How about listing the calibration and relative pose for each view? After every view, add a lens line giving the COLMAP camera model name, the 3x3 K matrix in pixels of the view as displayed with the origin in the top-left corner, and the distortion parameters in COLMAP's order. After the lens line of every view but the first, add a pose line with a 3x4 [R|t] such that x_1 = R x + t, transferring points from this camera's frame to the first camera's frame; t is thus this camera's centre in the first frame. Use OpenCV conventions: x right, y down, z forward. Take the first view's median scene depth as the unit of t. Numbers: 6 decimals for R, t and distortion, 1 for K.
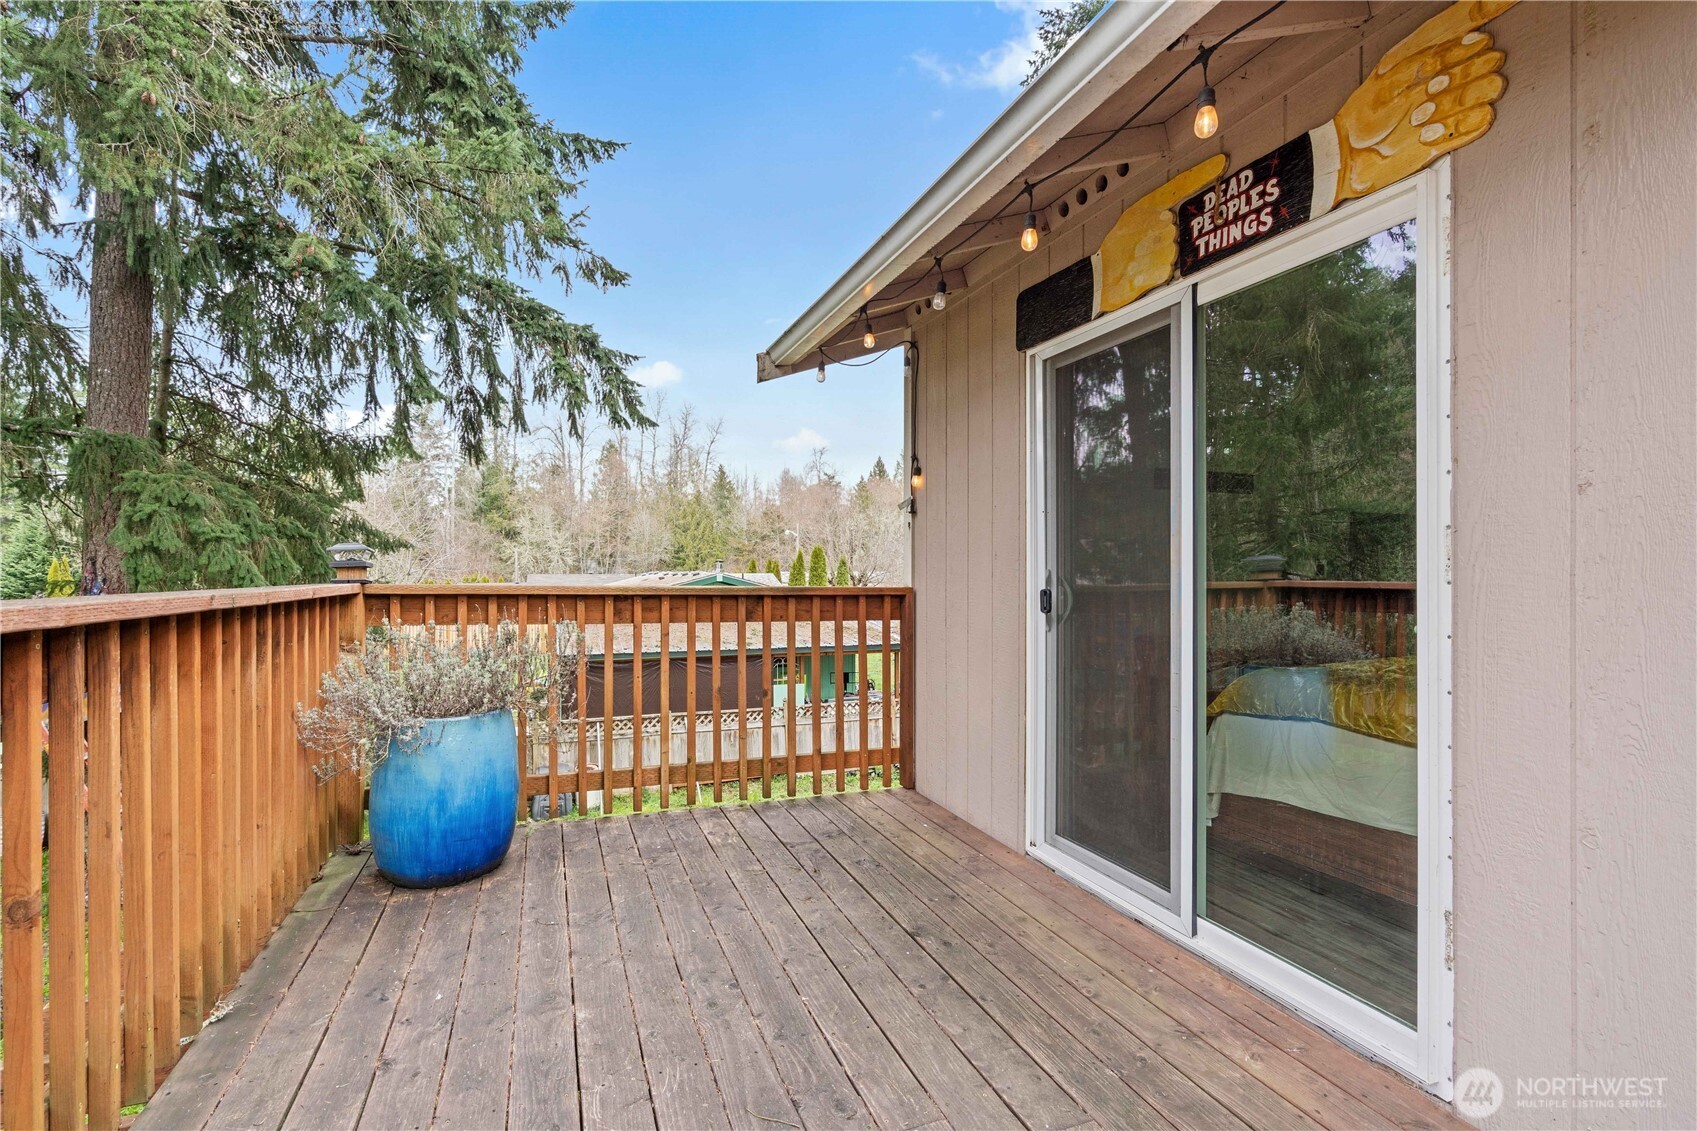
lens RADIAL K [[777.5, 0, 845.3], [0, 777.5, 569.9], [0, 0, 1]] dist [-0.004947, 0.003191]
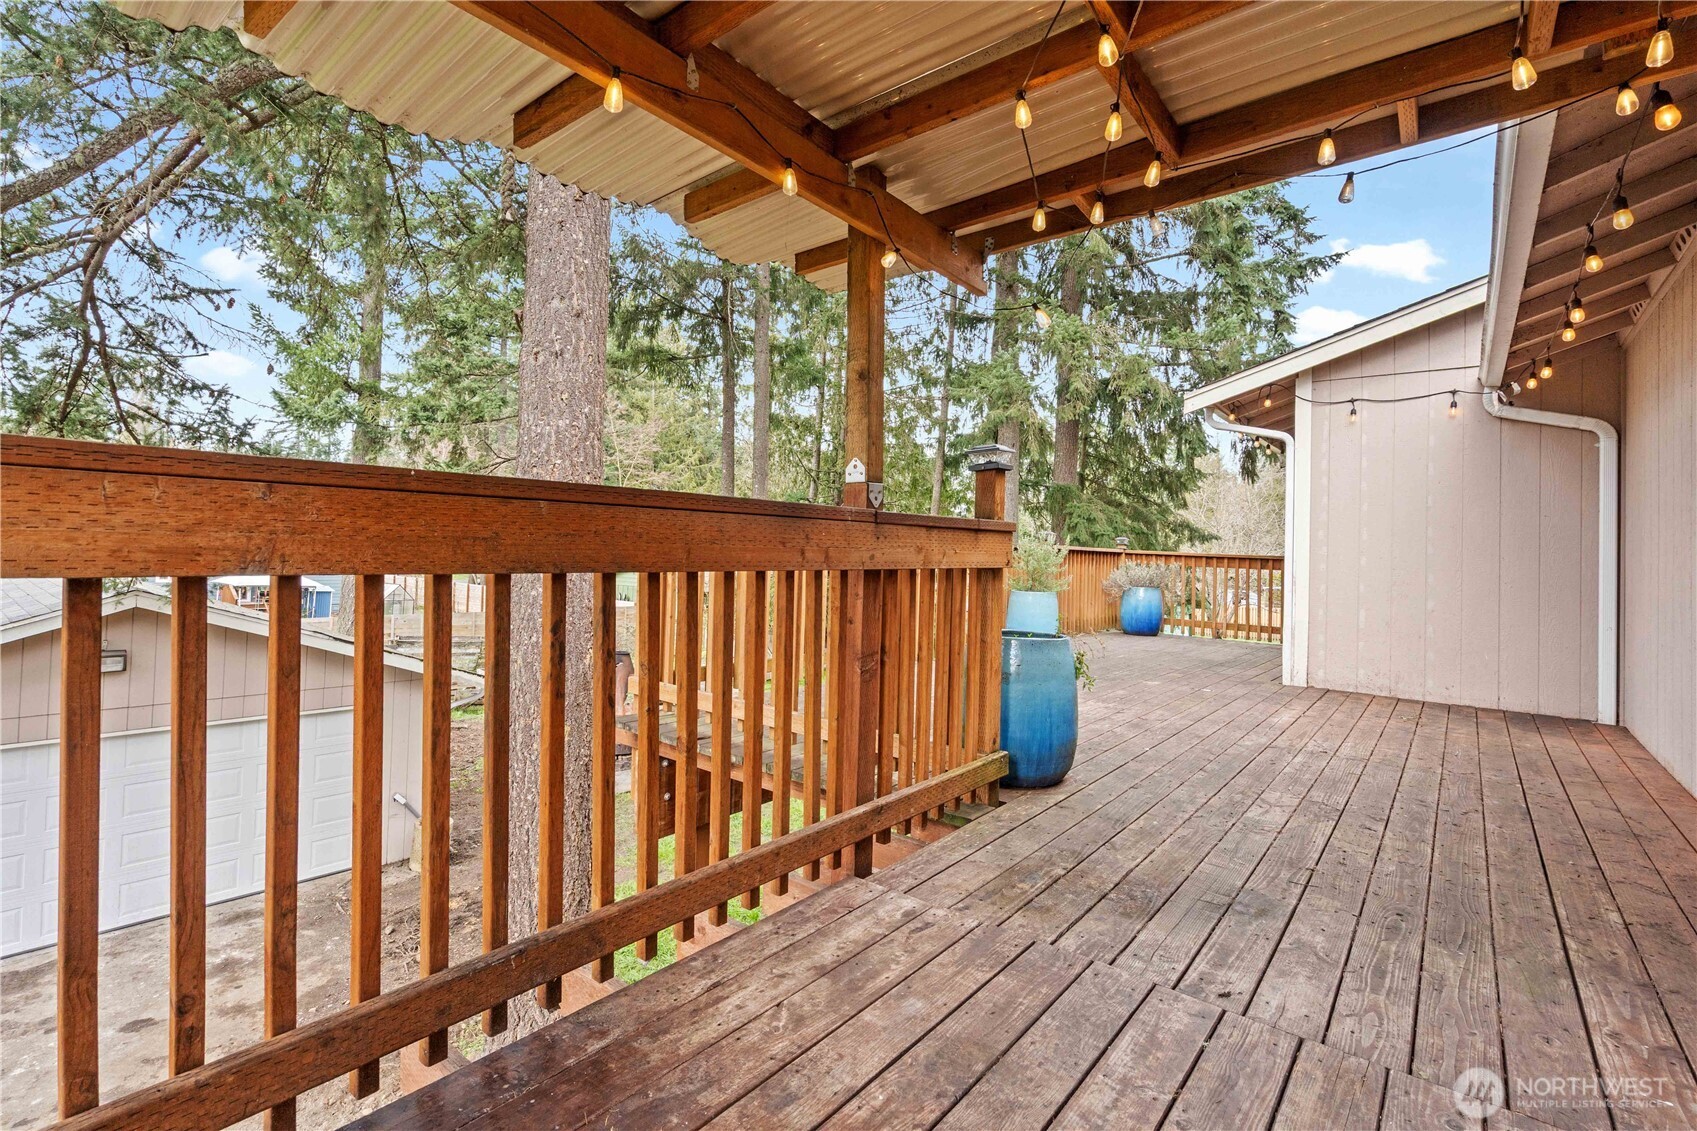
lens RADIAL K [[777.5, 0, 843.3], [0, 777.5, 555.7], [0, 0, 1]] dist [-0.004947, 0.003191]
pose [[0.520930, 0.020706, -0.853348, 0.455859], [-0.029409, 0.999548, 0.006301, 0.016769], [0.853093, 0.021814, 0.521303, -0.503819]]
